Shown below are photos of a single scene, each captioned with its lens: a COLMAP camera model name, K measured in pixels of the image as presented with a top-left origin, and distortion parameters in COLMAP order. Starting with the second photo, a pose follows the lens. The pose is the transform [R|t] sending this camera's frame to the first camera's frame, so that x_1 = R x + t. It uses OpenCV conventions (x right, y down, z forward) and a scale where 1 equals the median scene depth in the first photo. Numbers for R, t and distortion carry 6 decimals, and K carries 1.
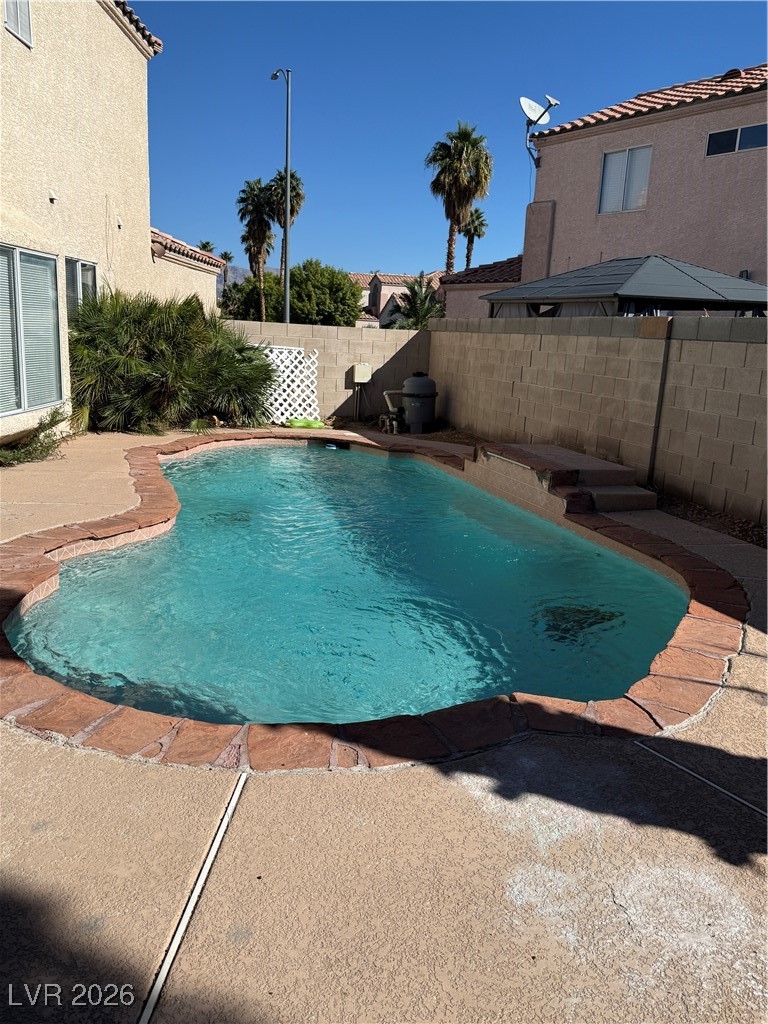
lens RADIAL K [[779.4, 0, 383.2], [0, 779.4, 513.2], [0, 0, 1]] dist [0.095616, -0.105533]
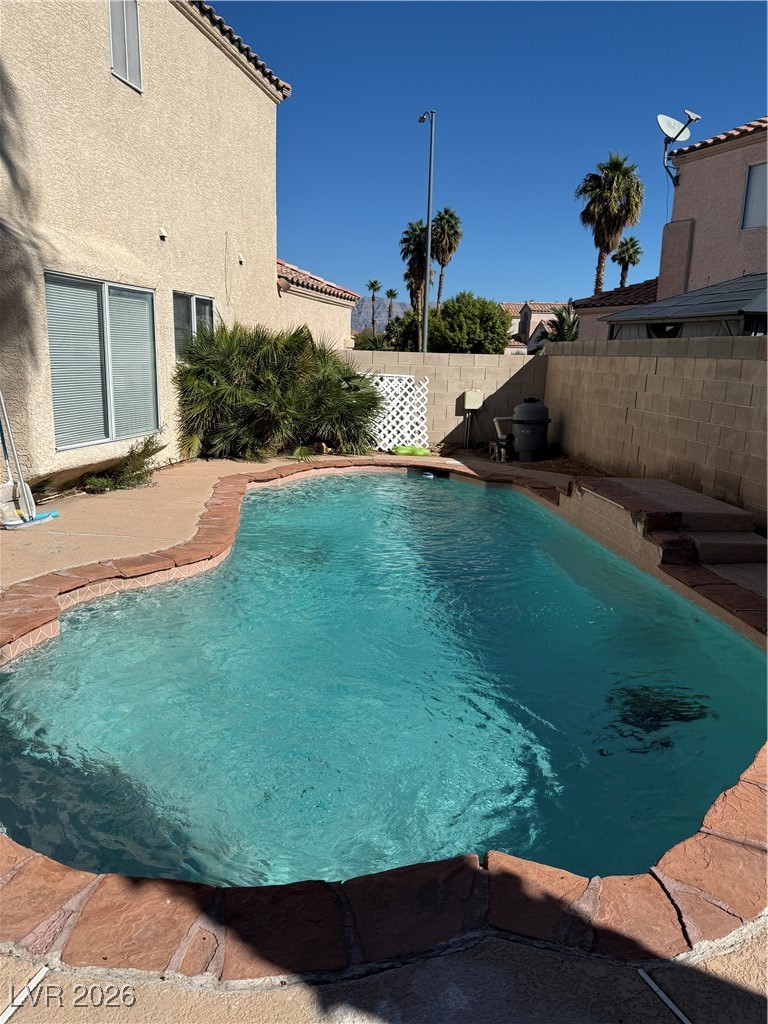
lens RADIAL K [[728.6, 0, 383.8], [0, 728.6, 519.6], [0, 0, 1]] dist [0.074876, -0.094148]
pose [[0.980008, 0.028074, -0.196969, 0.055579], [-0.030506, 0.999491, -0.009321, -0.018560], [0.196607, 0.015143, 0.980365, 0.088270]]
